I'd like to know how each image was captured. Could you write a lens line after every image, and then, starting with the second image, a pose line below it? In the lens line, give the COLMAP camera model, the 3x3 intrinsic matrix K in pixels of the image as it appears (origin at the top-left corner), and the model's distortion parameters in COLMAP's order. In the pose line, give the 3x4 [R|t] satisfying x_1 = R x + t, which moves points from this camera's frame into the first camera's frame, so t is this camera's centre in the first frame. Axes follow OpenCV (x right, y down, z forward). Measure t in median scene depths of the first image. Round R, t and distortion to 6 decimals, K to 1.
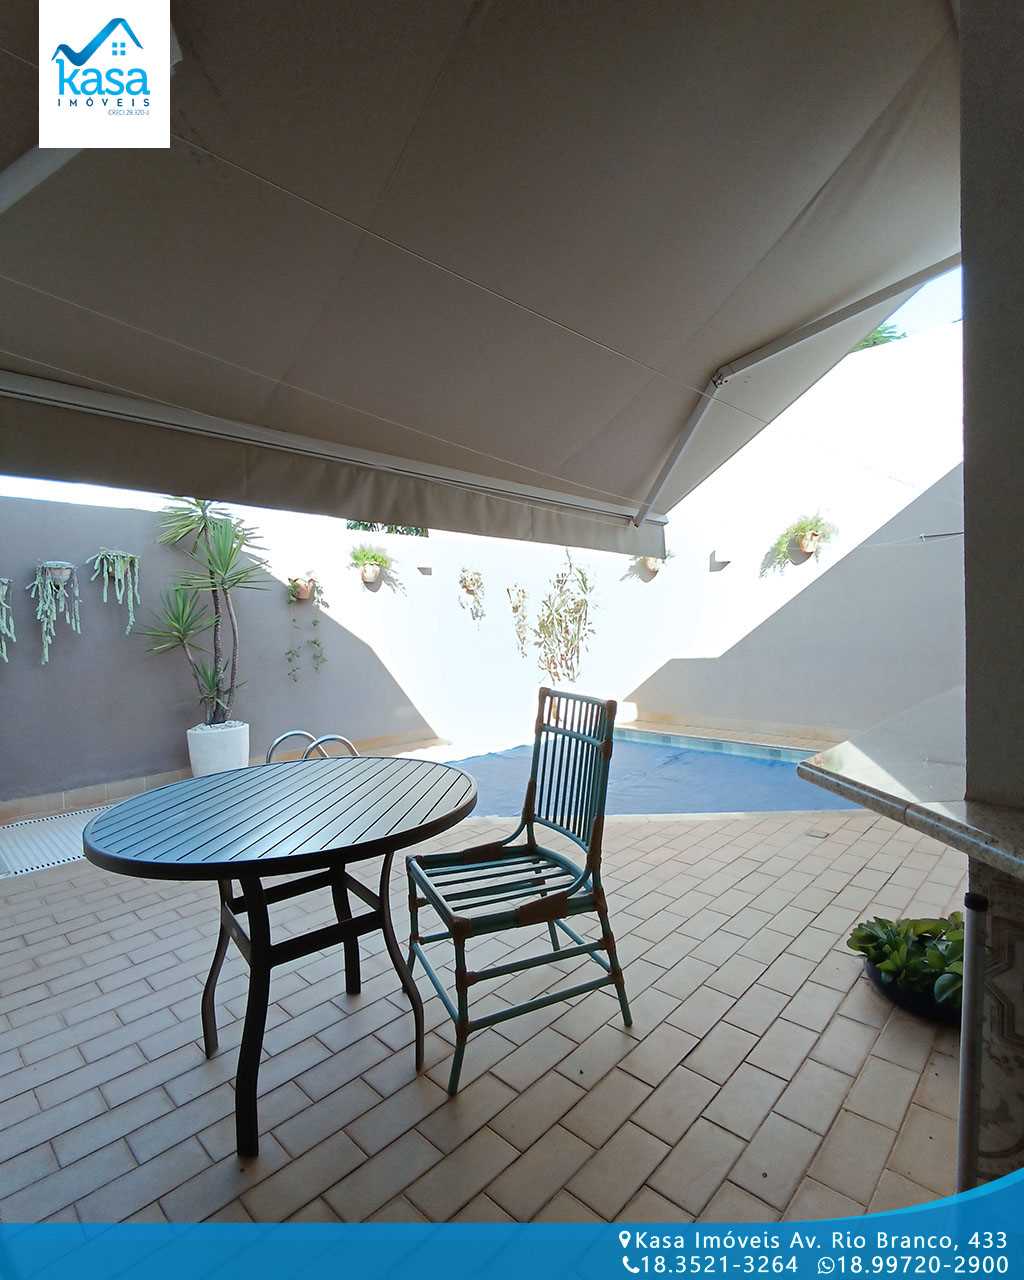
lens RADIAL K [[633.4, 0, 516.5], [0, 633.4, 642.4], [0, 0, 1]] dist [-0.000341, -0.000056]
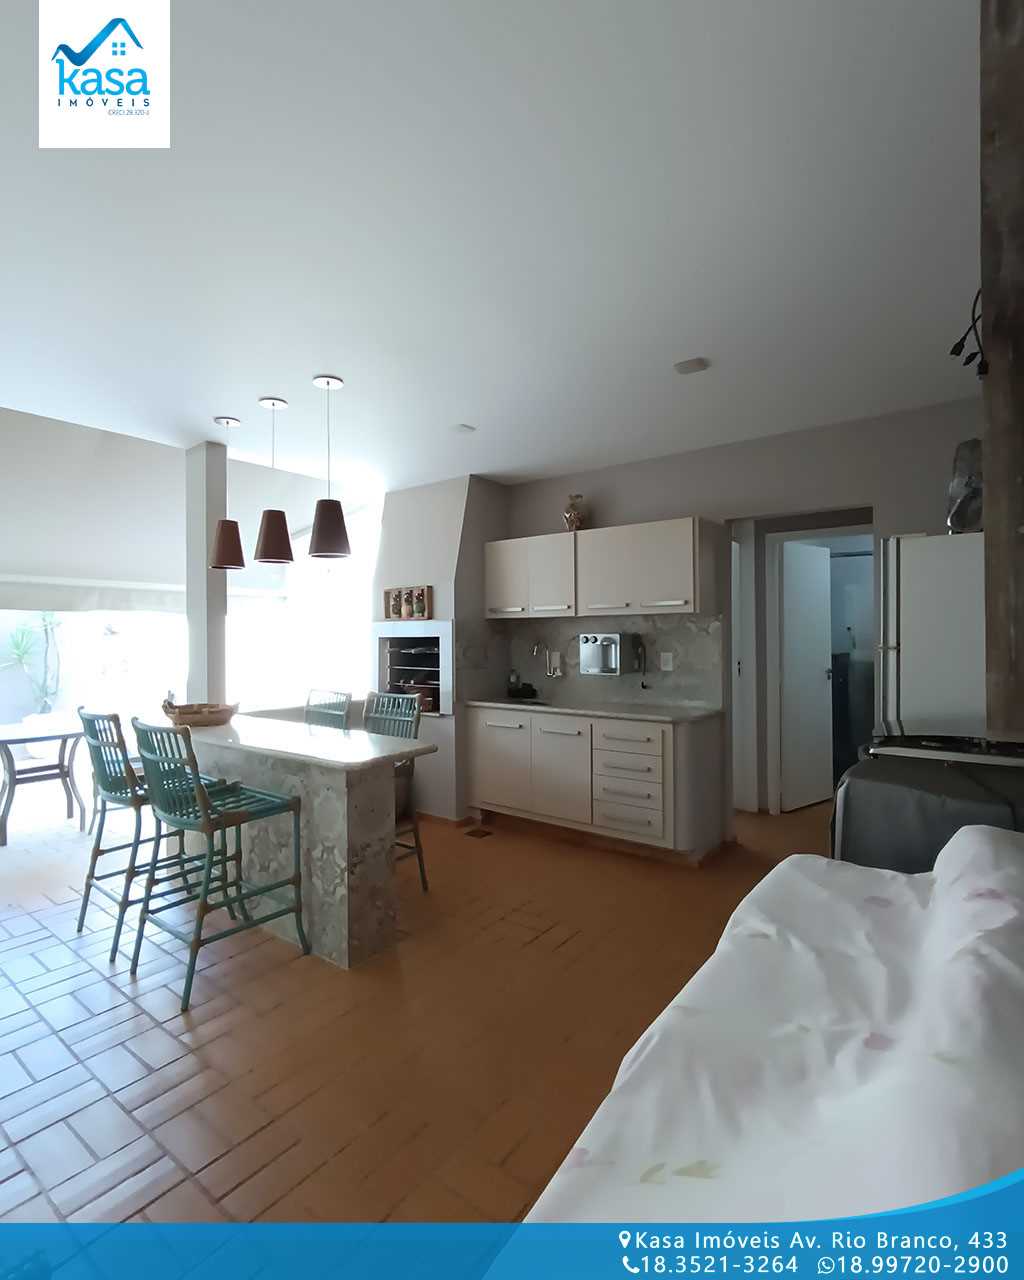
lens RADIAL K [[633.4, 0, 508.3], [0, 633.4, 637.8], [0, 0, 1]] dist [-0.000341, -0.000056]
pose [[0.992980, 0.026706, 0.115226, 0.471331], [-0.022181, 0.998938, -0.040379, -0.021209], [-0.116182, 0.037540, 0.992518, -0.675924]]
